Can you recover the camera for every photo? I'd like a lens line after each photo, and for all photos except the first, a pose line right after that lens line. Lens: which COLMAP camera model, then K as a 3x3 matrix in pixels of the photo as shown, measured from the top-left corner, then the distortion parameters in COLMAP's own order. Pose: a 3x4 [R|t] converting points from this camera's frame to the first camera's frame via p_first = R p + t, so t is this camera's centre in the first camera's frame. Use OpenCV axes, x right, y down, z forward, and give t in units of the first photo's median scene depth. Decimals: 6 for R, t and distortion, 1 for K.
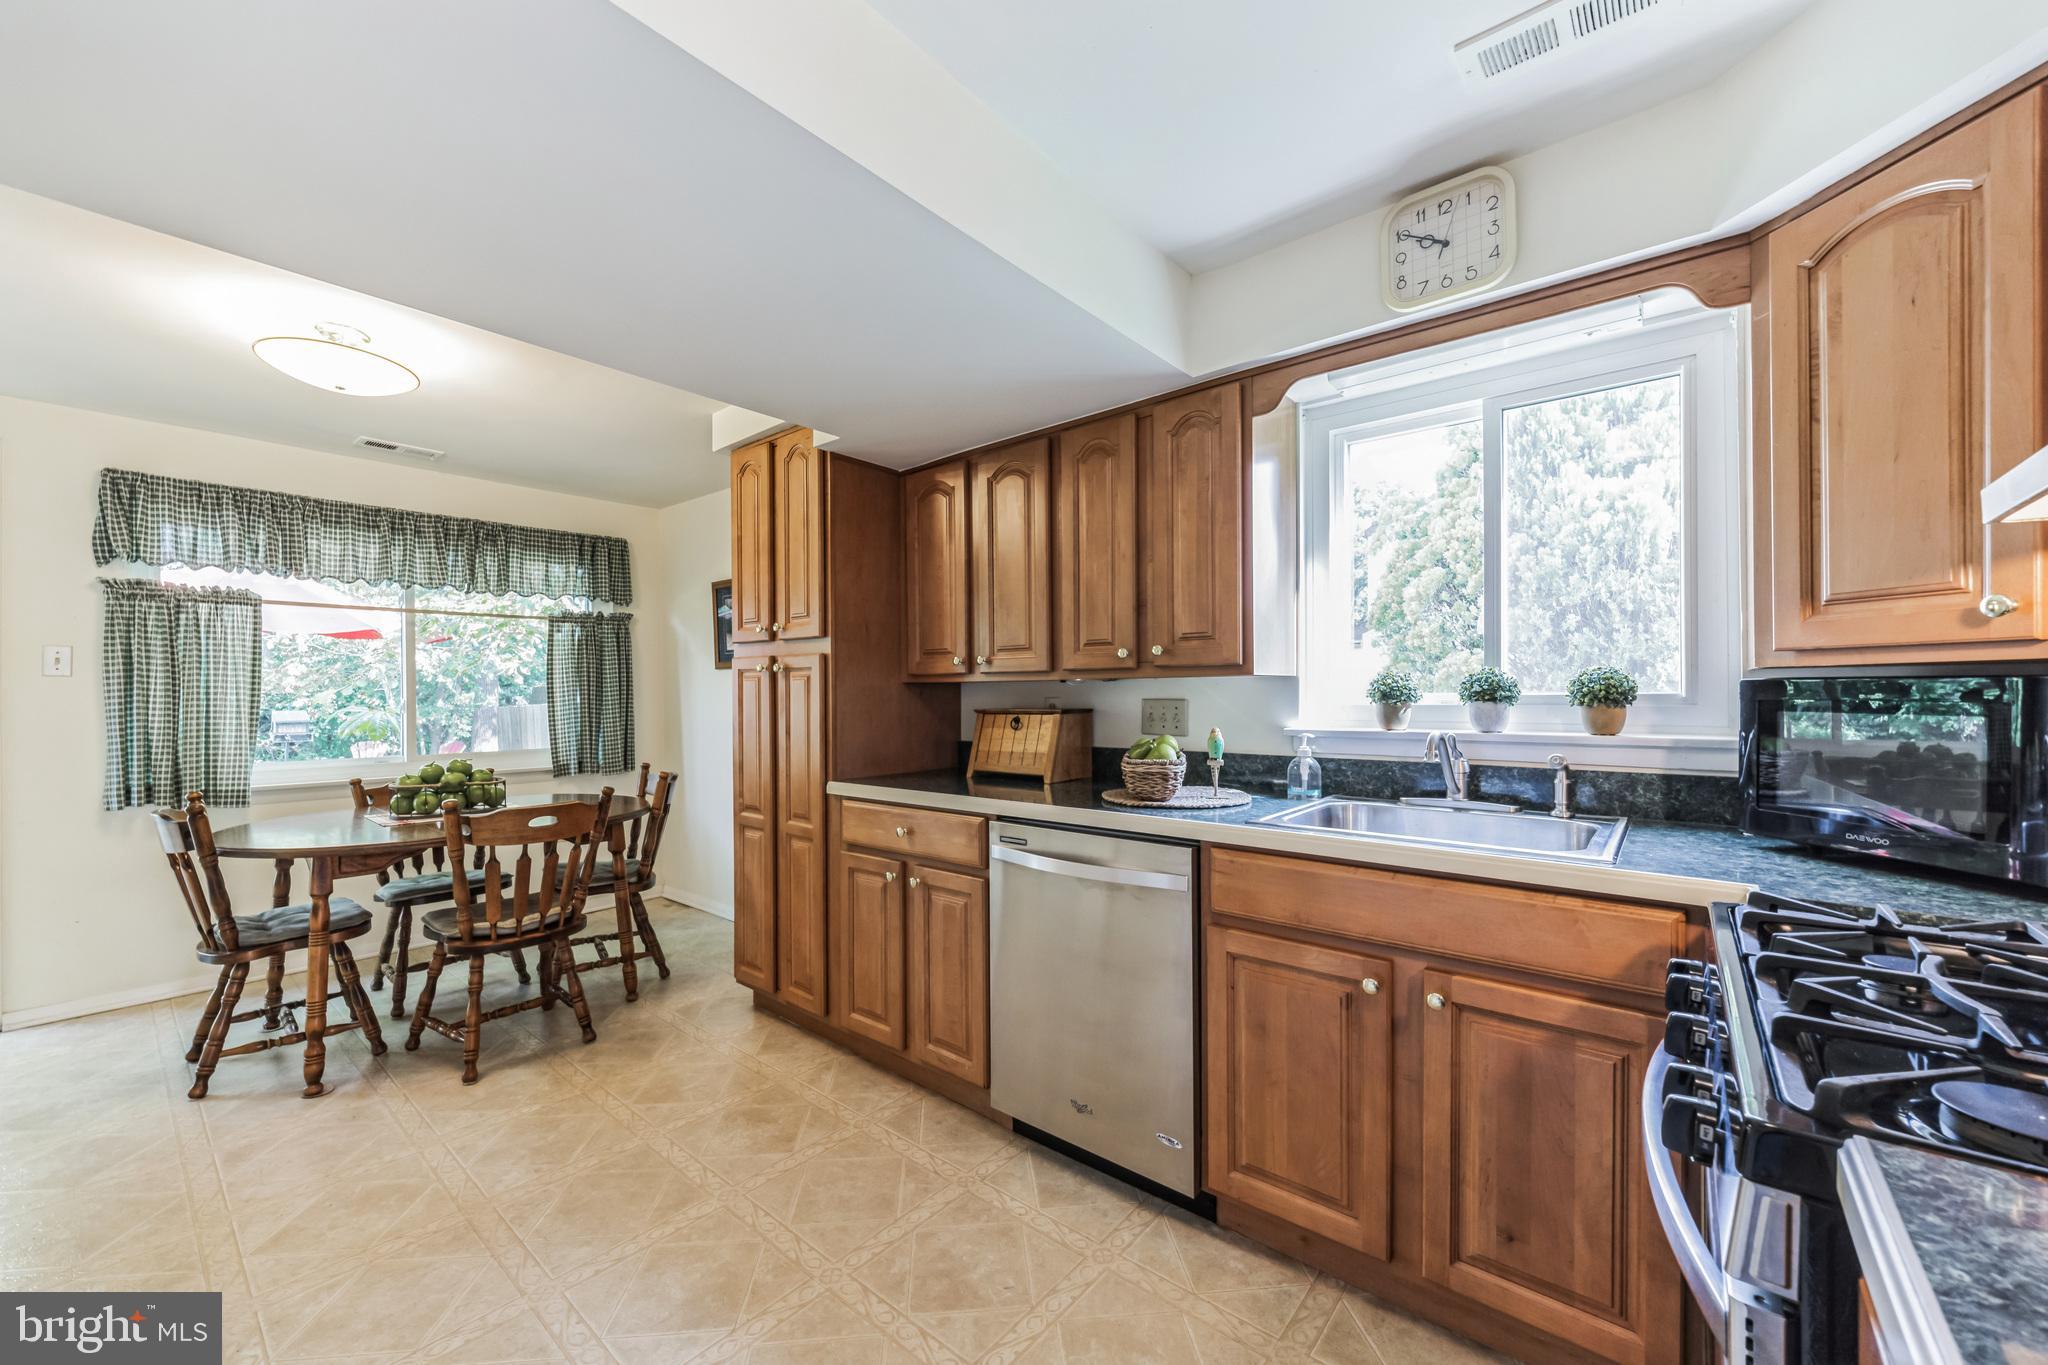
lens RADIAL K [[780.0, 0, 1014.3], [0, 780.0, 697.5], [0, 0, 1]] dist [-0.000861, -0.000053]
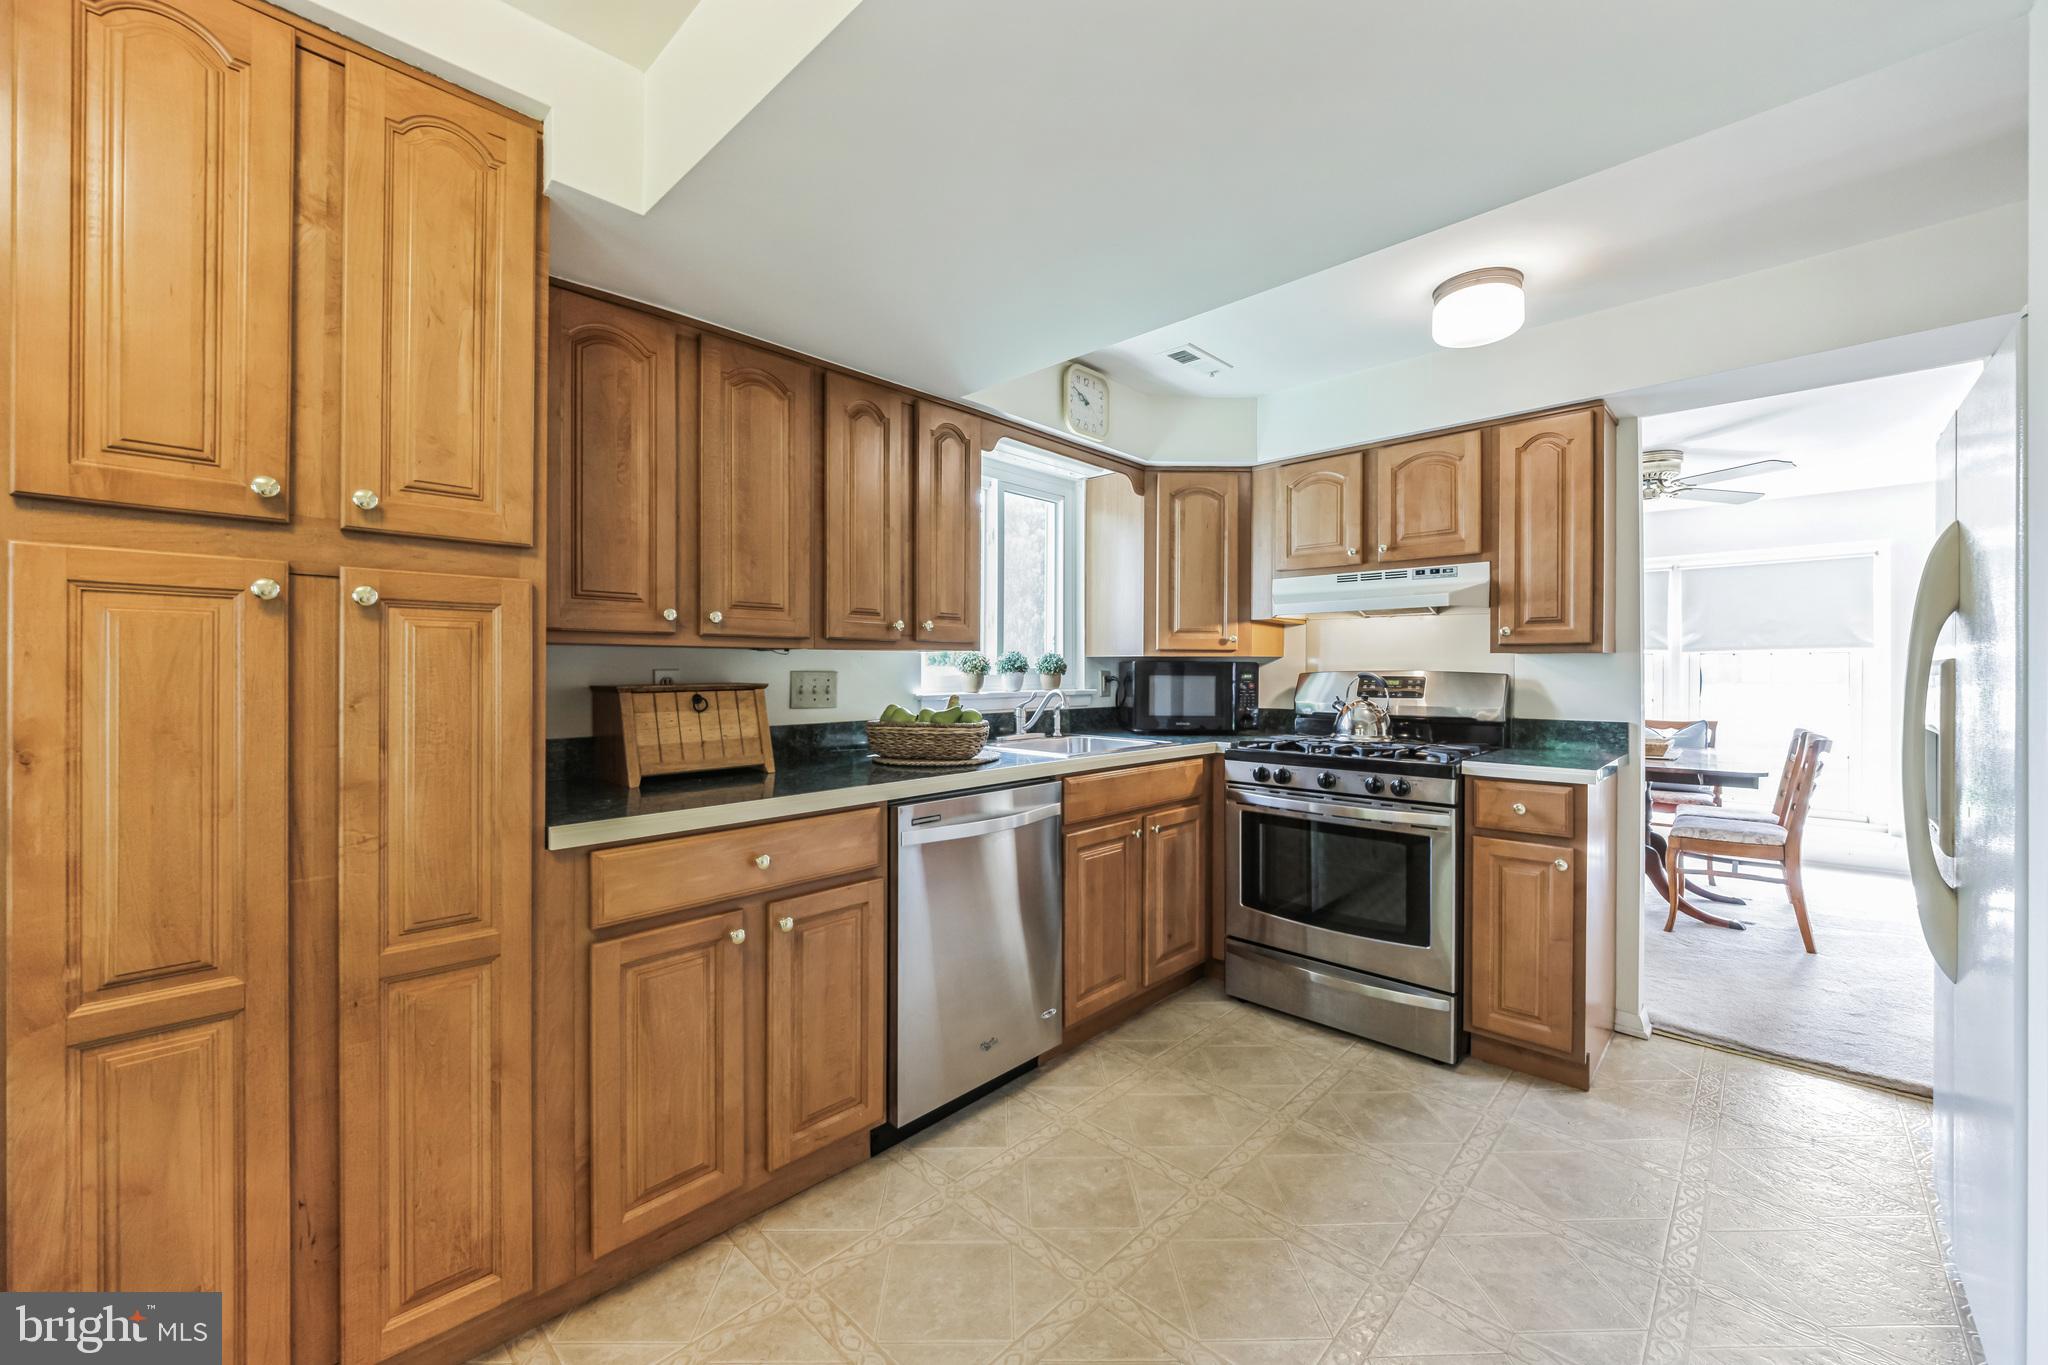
lens RADIAL K [[793.3, 0, 1019.5], [0, 793.3, 672.9], [0, 0, 1]] dist [-0.013847, -0.000119]
pose [[0.061208, -0.000038, 0.998125, -0.717317], [0.004706, 0.999989, -0.000251, 0.005221], [-0.998114, 0.004712, 0.061207, 0.627412]]
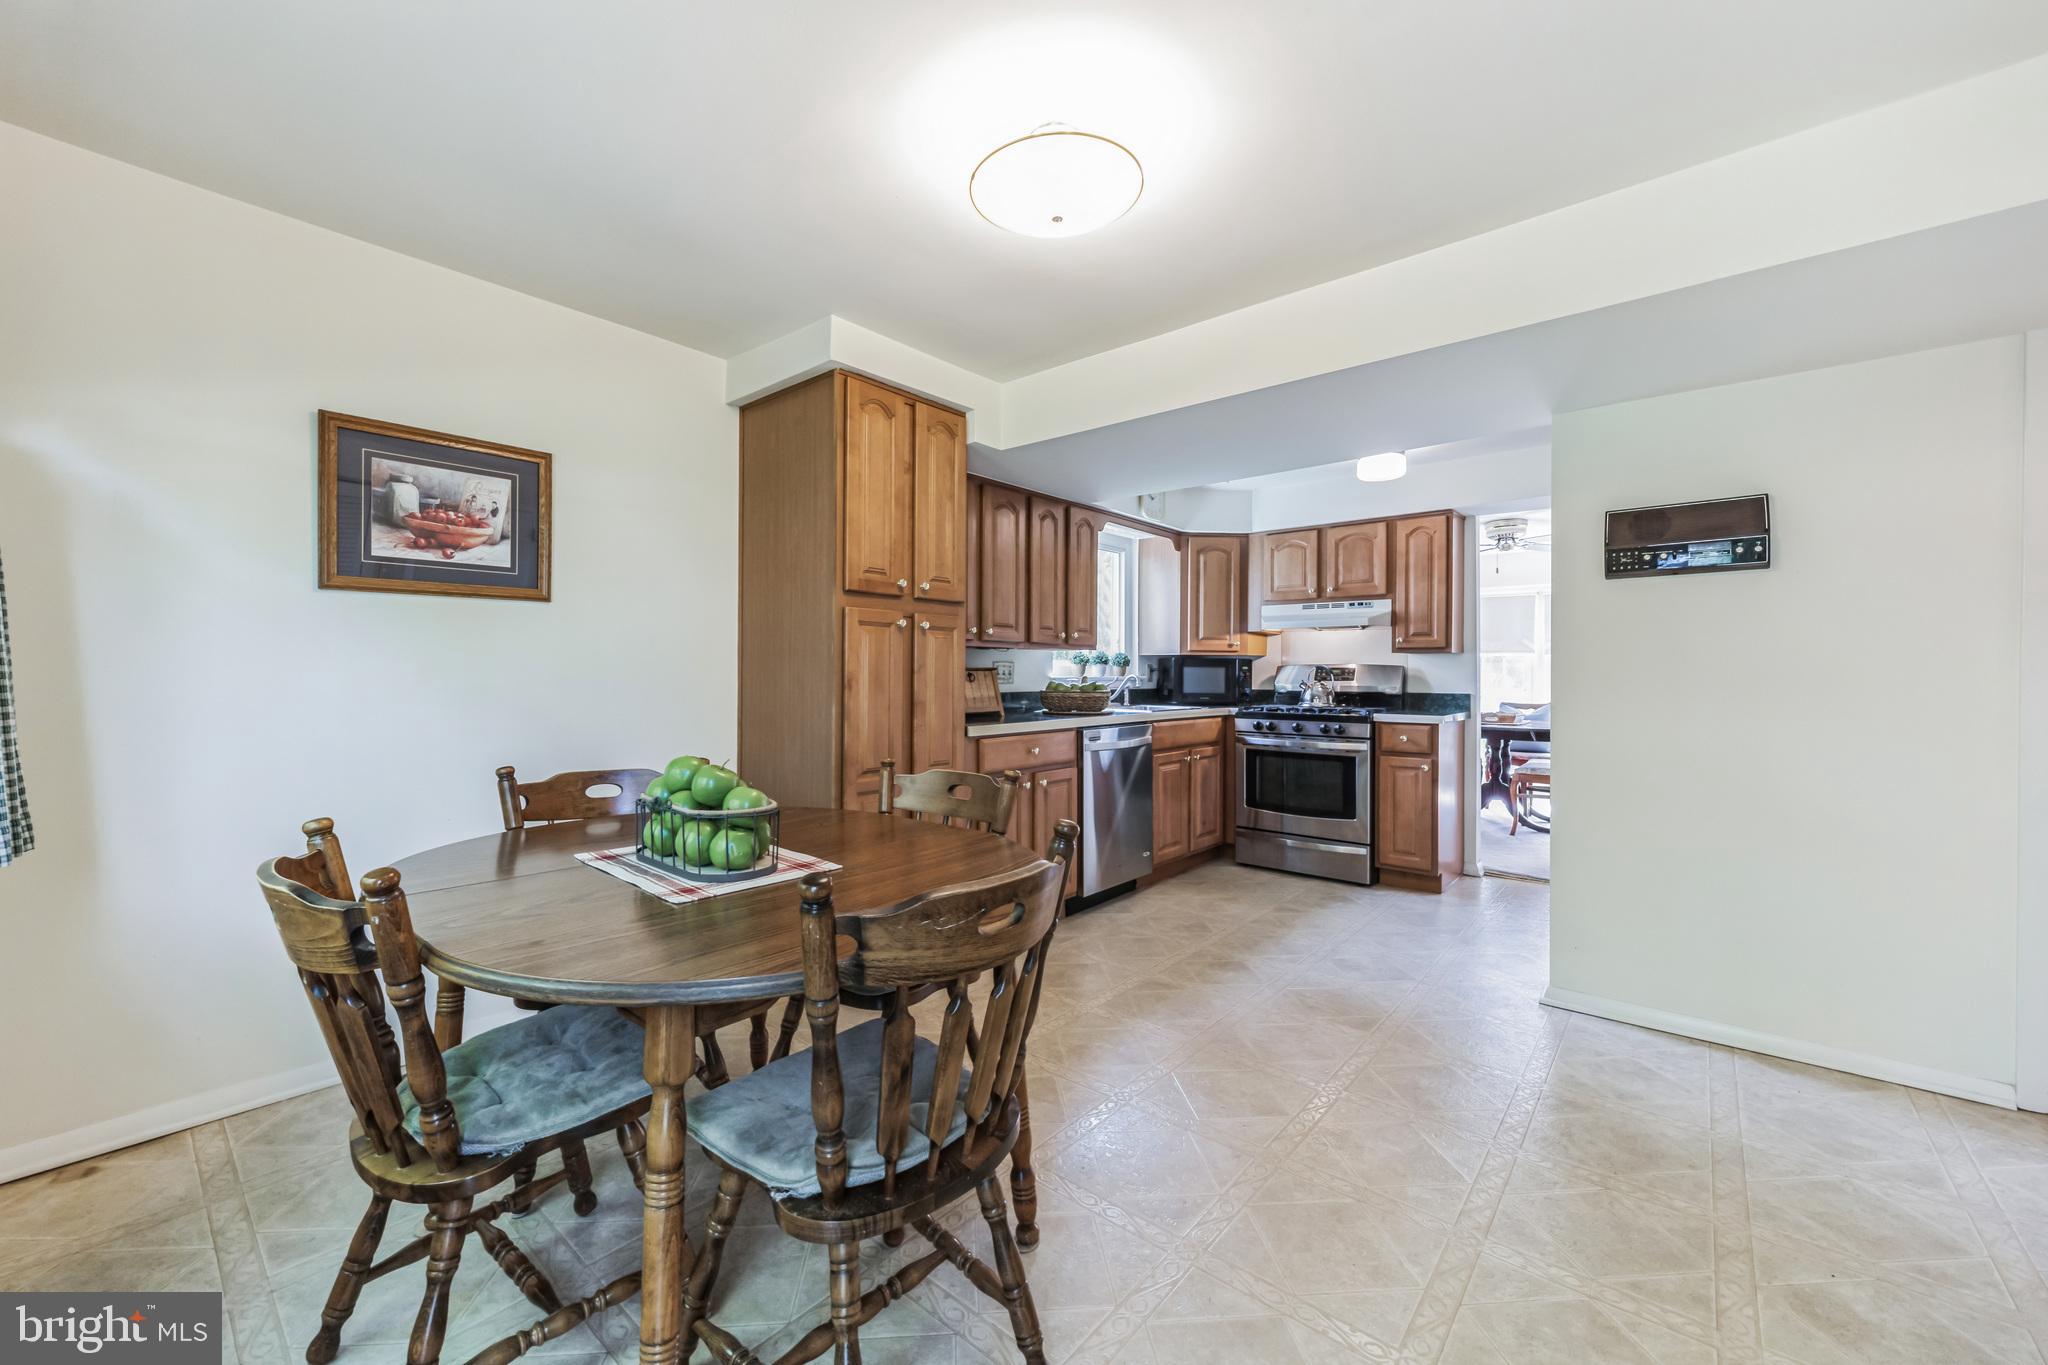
lens RADIAL K [[793.3, 0, 1019.5], [0, 793.3, 672.9], [0, 0, 1]] dist [-0.013847, -0.000119]
pose [[0.004752, 0.004807, 0.999977, -1.373407], [0.001760, 0.999987, -0.004816, 0.031780], [-0.999987, 0.001783, 0.004744, 0.880756]]
